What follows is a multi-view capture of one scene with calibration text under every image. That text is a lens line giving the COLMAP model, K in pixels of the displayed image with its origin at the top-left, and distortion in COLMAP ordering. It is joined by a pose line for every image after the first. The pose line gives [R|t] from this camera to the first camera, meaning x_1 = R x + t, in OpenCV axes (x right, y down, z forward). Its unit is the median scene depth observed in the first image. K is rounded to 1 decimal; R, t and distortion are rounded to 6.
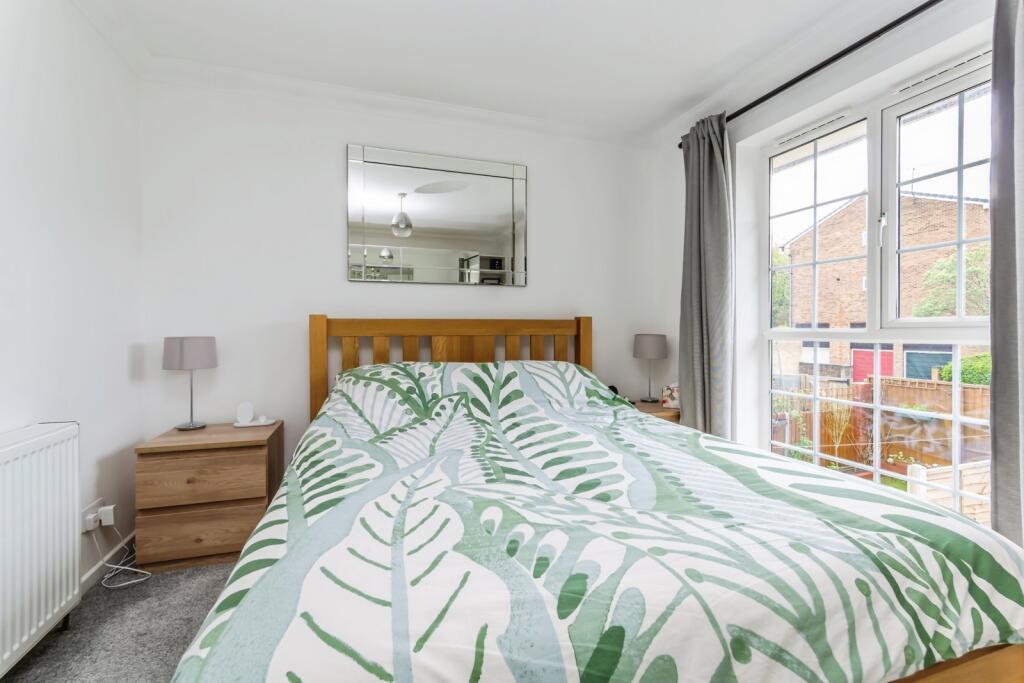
lens RADIAL K [[449.8, 0, 512.0], [0, 449.8, 341.5], [0, 0, 1]] dist [-0.002393, -0.000192]
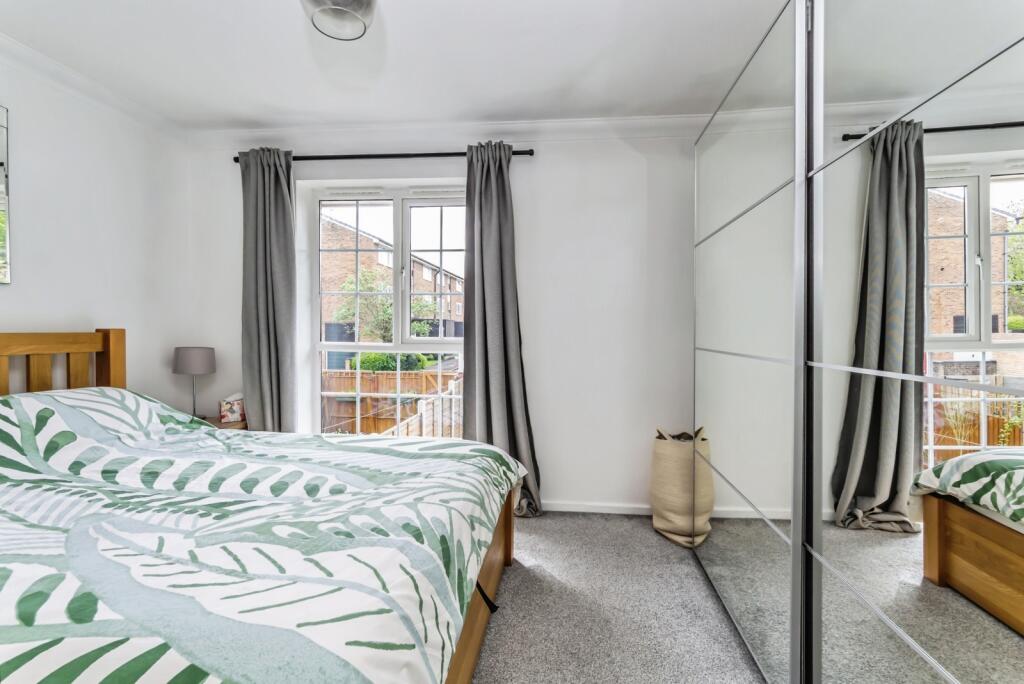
lens RADIAL K [[503.9, 0, 512.0], [0, 503.9, 342.0], [0, 0, 1]] dist [-0.000493, -0.000223]
pose [[0.405019, -0.024115, 0.913990, -0.762962], [0.008603, 0.999708, 0.022564, -0.090691], [-0.914268, -0.001276, 0.405109, -0.031429]]
